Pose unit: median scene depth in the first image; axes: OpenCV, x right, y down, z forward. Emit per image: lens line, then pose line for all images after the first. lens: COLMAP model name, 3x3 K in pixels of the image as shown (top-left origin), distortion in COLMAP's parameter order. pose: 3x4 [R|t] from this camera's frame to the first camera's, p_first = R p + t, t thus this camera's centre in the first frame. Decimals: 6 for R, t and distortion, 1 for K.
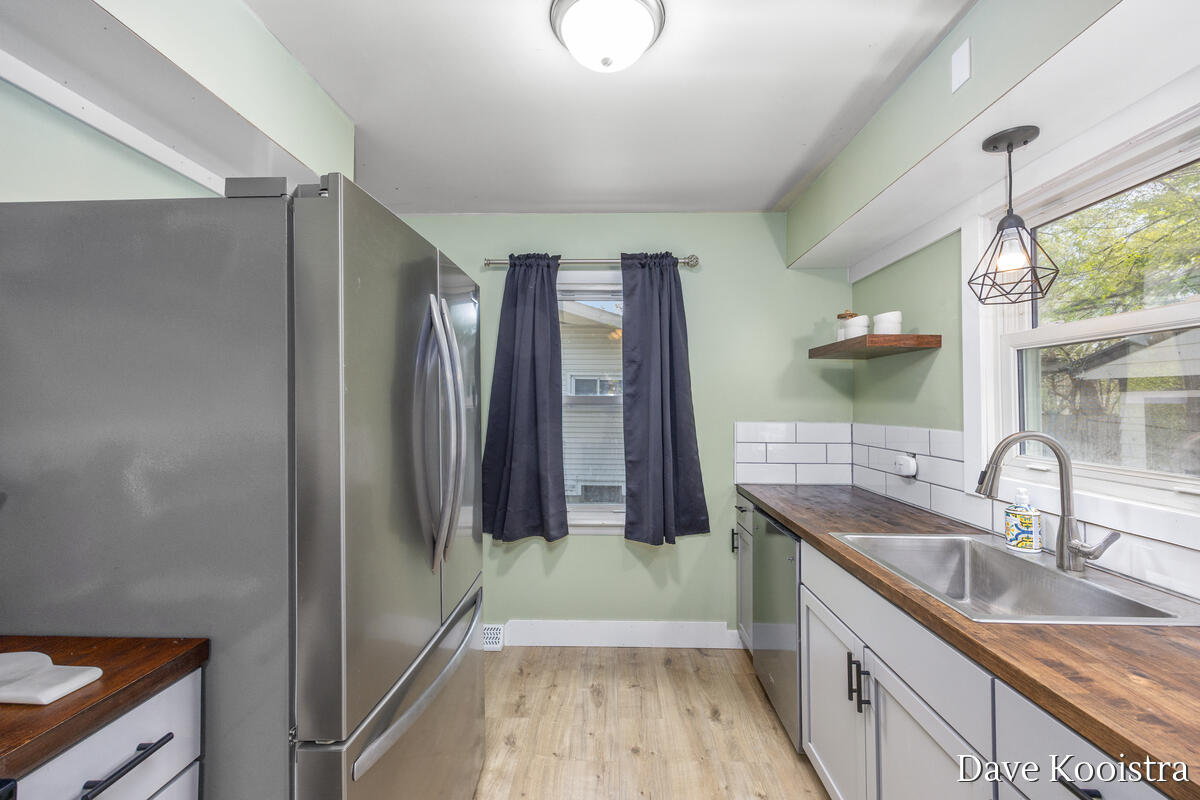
lens RADIAL K [[484.1, 0, 600.2], [0, 484.1, 394.1], [0, 0, 1]] dist [-0.000383, -0.000196]
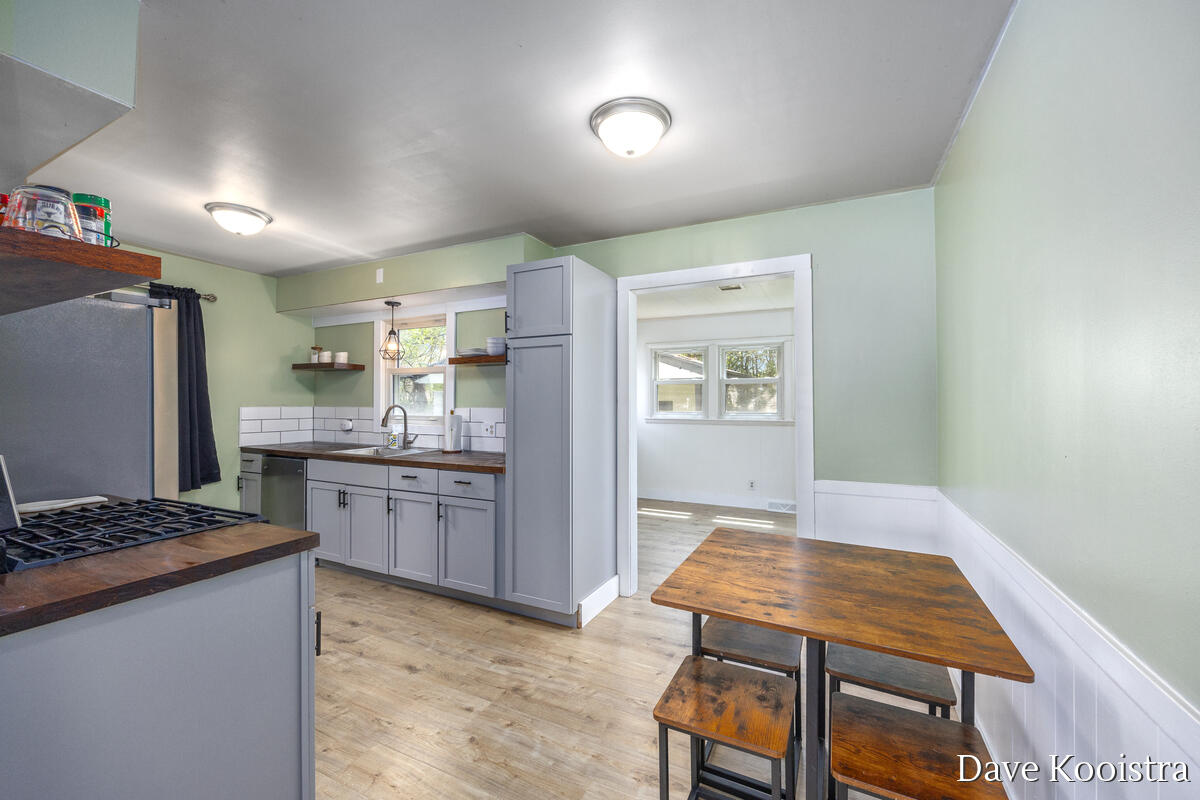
lens RADIAL K [[478.7, 0, 598.7], [0, 478.7, 396.8], [0, 0, 1]] dist [-0.000137, 0.000022]
pose [[0.419558, 0.006477, 0.907706, -0.800935], [-0.020593, 0.999785, 0.002385, -0.002585], [-0.907495, -0.019693, 0.419601, -0.864534]]
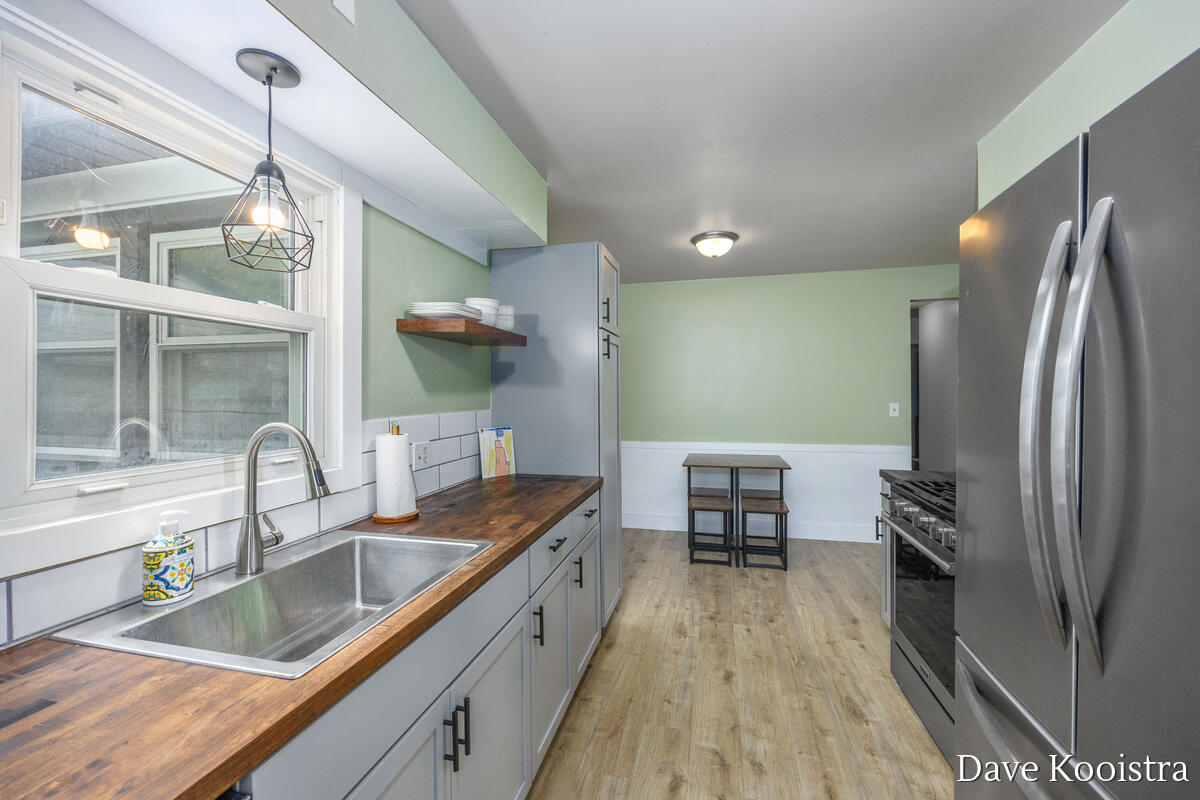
lens RADIAL K [[469.9, 0, 610.4], [0, 469.9, 393.6], [0, 0, 1]] dist [-0.000920, -0.000003]
pose [[-0.980299, 0.001390, 0.197513, 0.077889], [-0.002998, 0.999755, -0.021916, 0.026987], [-0.197495, -0.022077, -0.980055, 1.080639]]
